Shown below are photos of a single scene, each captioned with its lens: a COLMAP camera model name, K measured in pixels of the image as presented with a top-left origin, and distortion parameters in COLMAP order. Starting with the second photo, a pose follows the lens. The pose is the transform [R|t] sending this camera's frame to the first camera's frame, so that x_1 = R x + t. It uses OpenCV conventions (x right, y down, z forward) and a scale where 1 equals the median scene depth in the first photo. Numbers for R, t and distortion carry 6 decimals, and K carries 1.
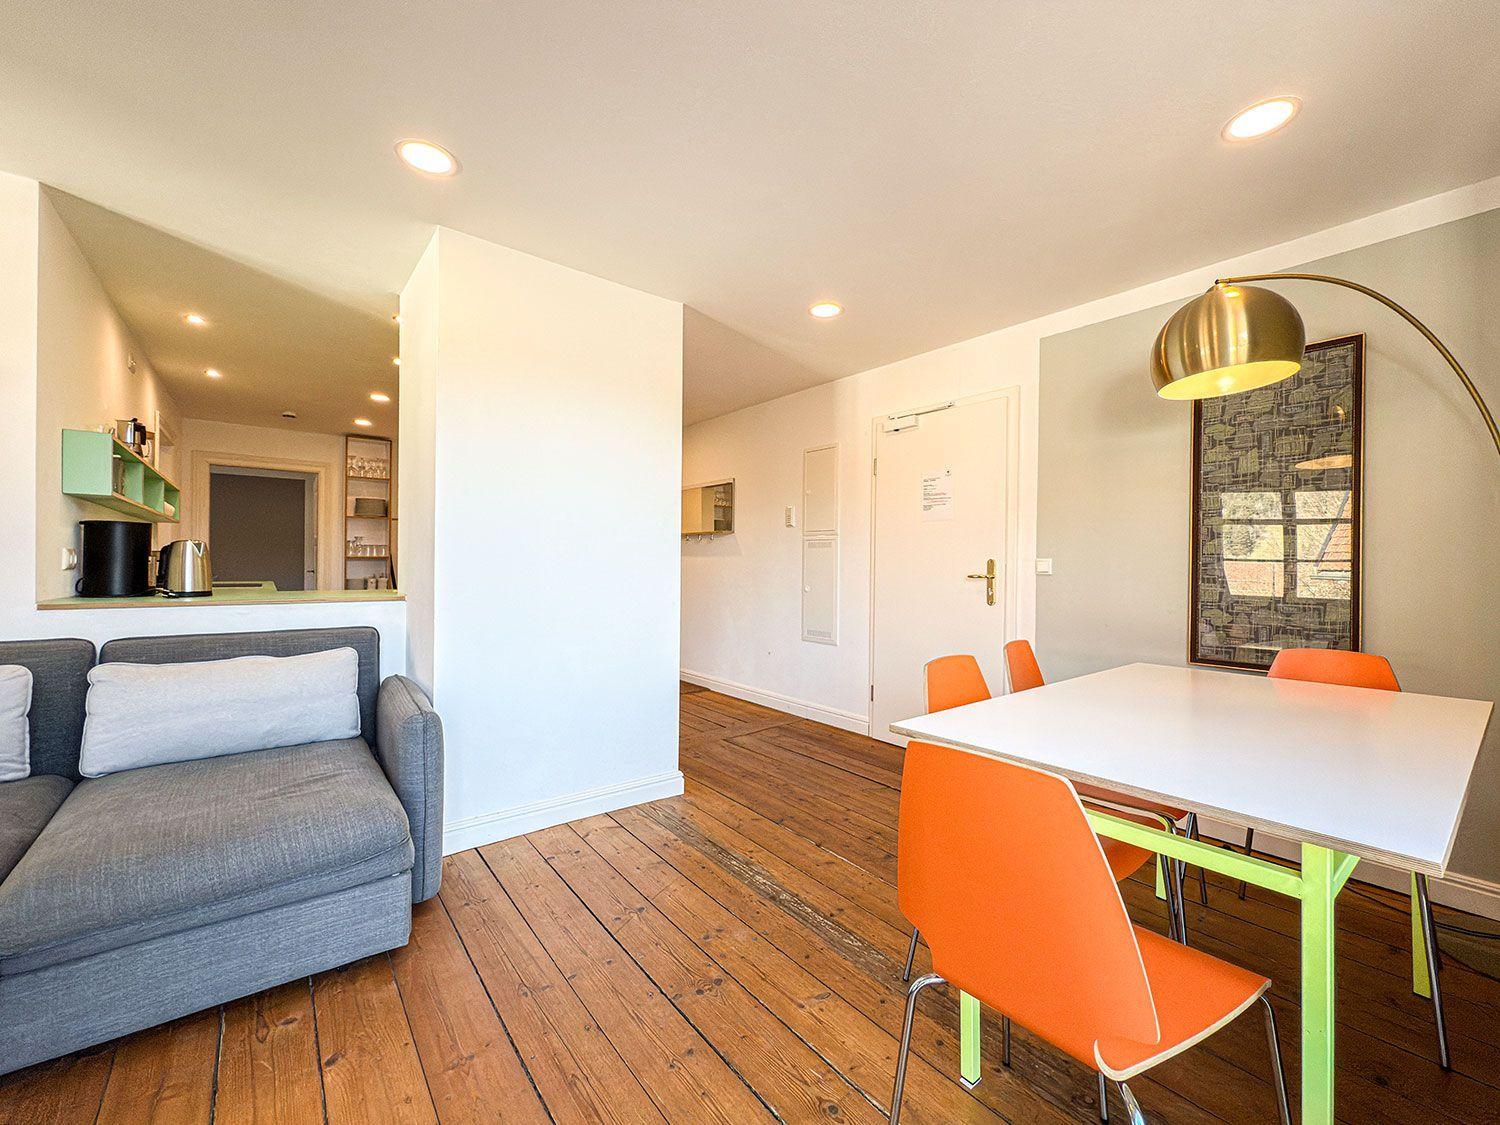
lens RADIAL K [[612.3, 0, 741.6], [0, 612.3, 566.1], [0, 0, 1]] dist [-0.001585, 0.000028]
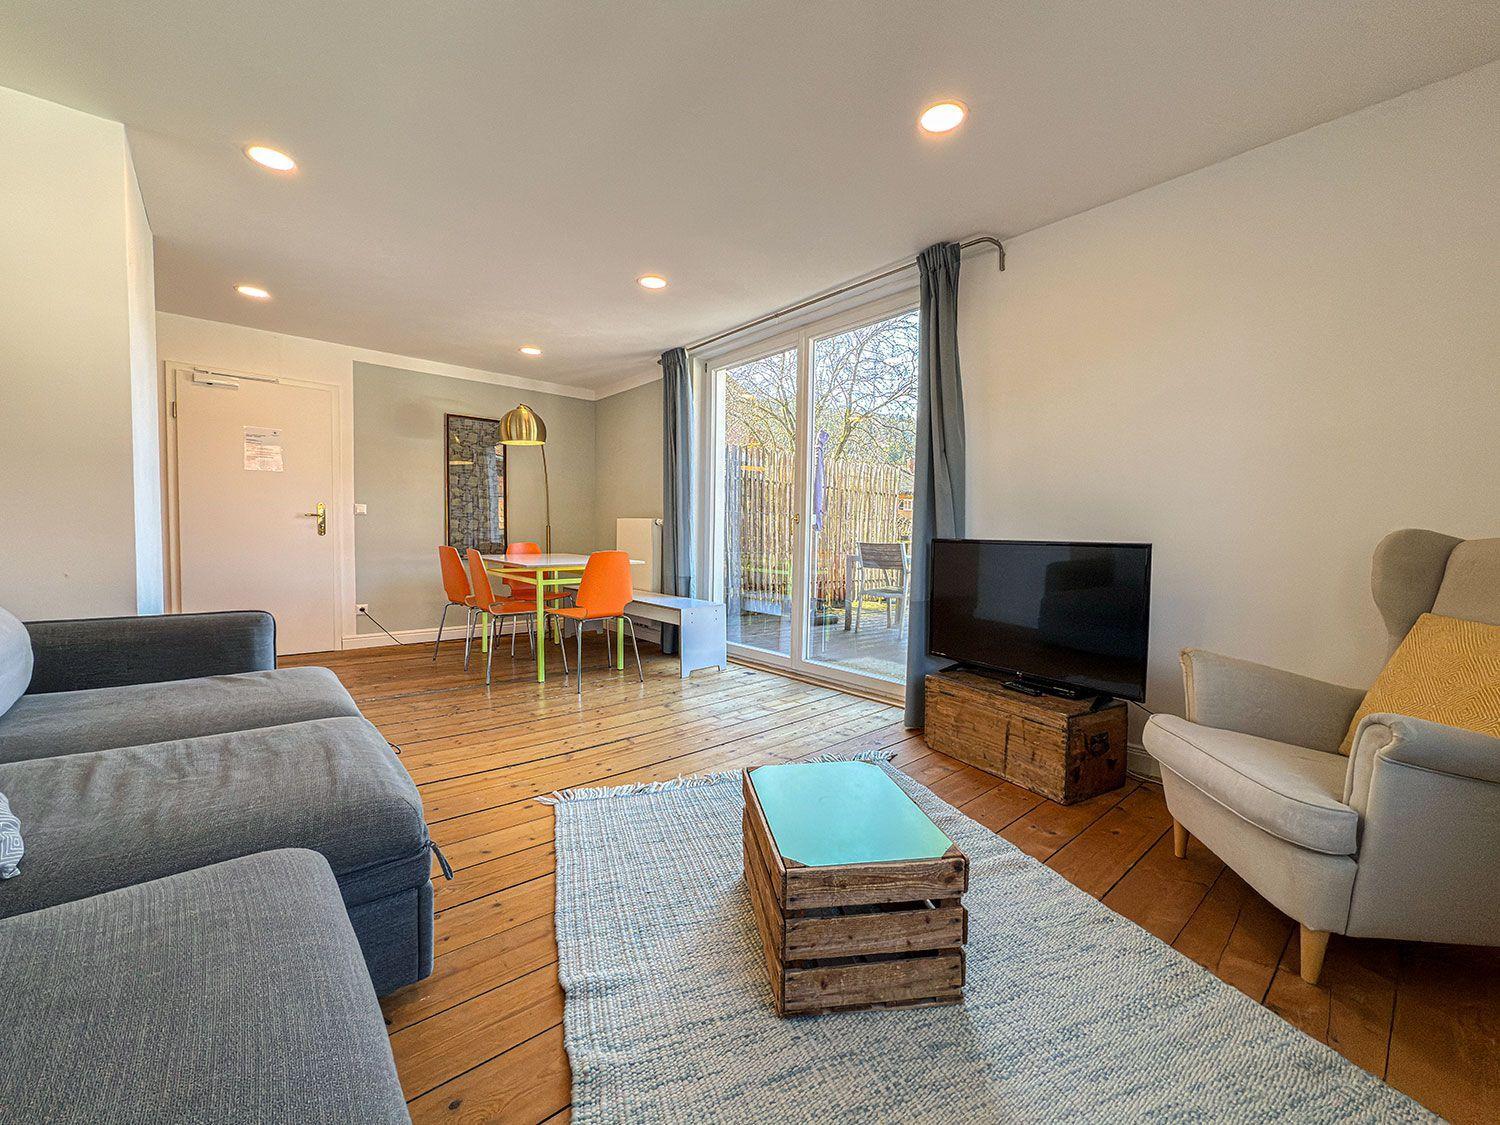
lens RADIAL K [[612.3, 0, 741.6], [0, 612.3, 566.1], [0, 0, 1]] dist [-0.001585, 0.000028]
pose [[-0.012797, -0.060194, 0.998105, -1.902375], [-0.021175, 0.997979, 0.059915, 0.054138], [-0.999694, -0.020368, -0.014045, 0.061774]]
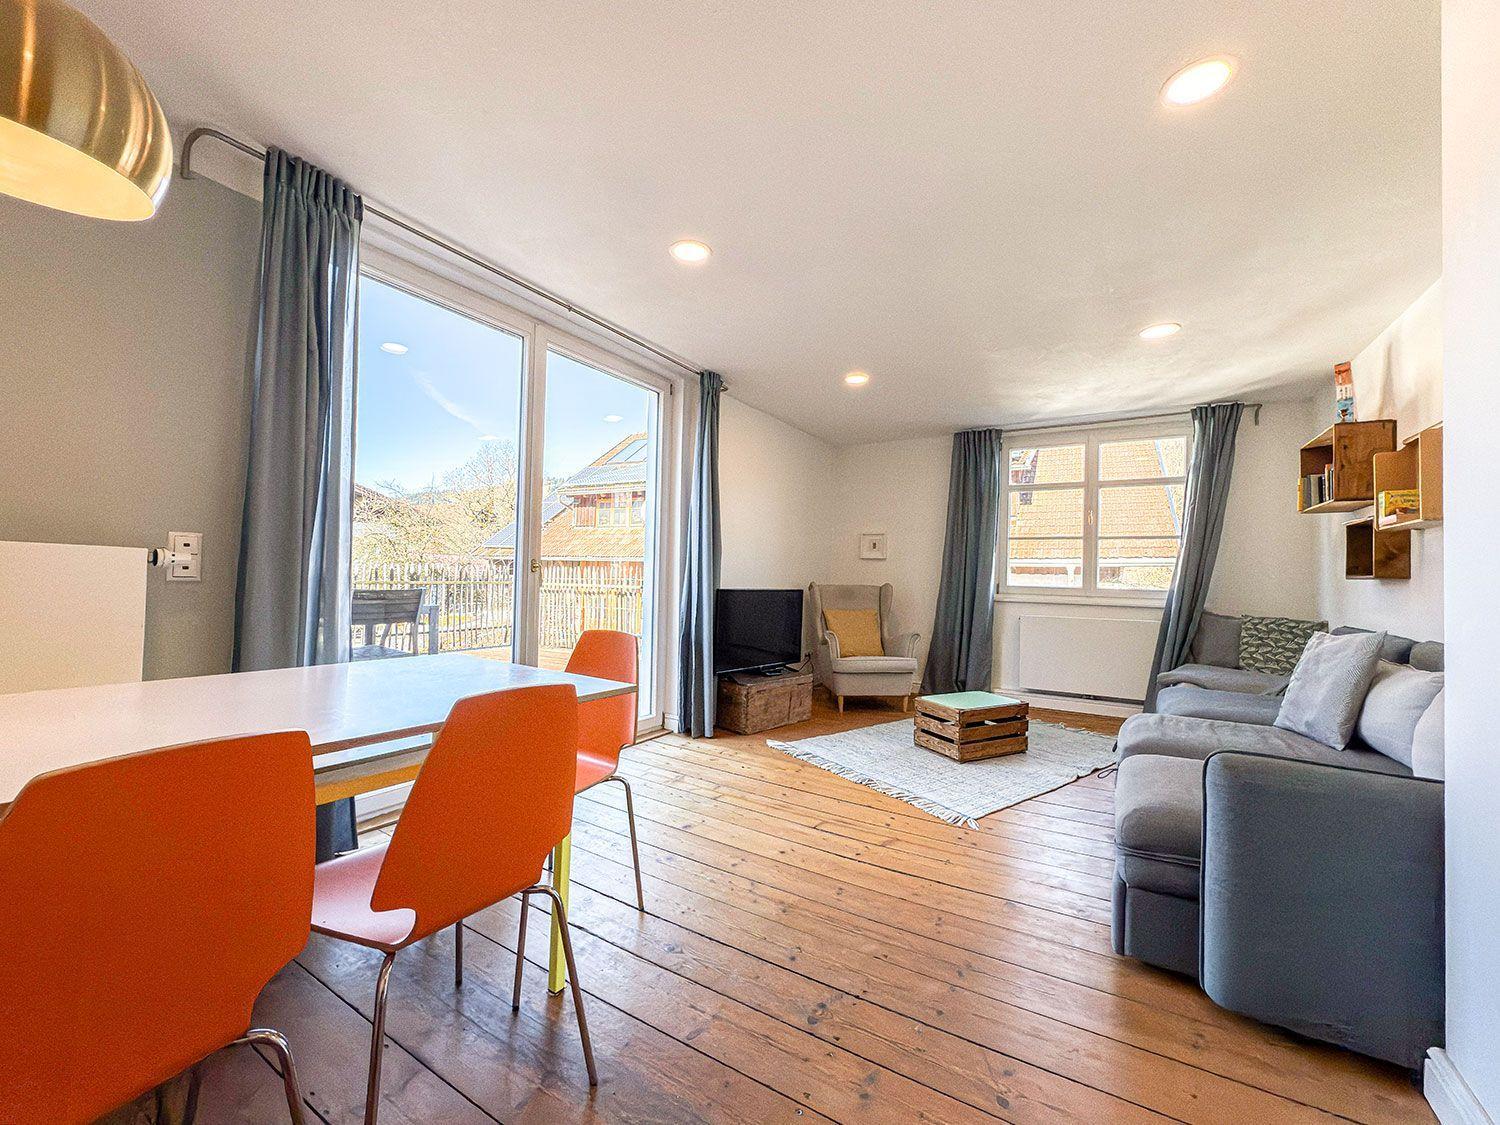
lens RADIAL K [[612.3, 0, 741.6], [0, 612.3, 566.1], [0, 0, 1]] dist [-0.001585, 0.000028]
pose [[-0.949565, -0.038613, -0.311184, 0.316115], [-0.030252, 0.999041, -0.031653, 0.055533], [0.312108, -0.020643, -0.949822, 1.650109]]
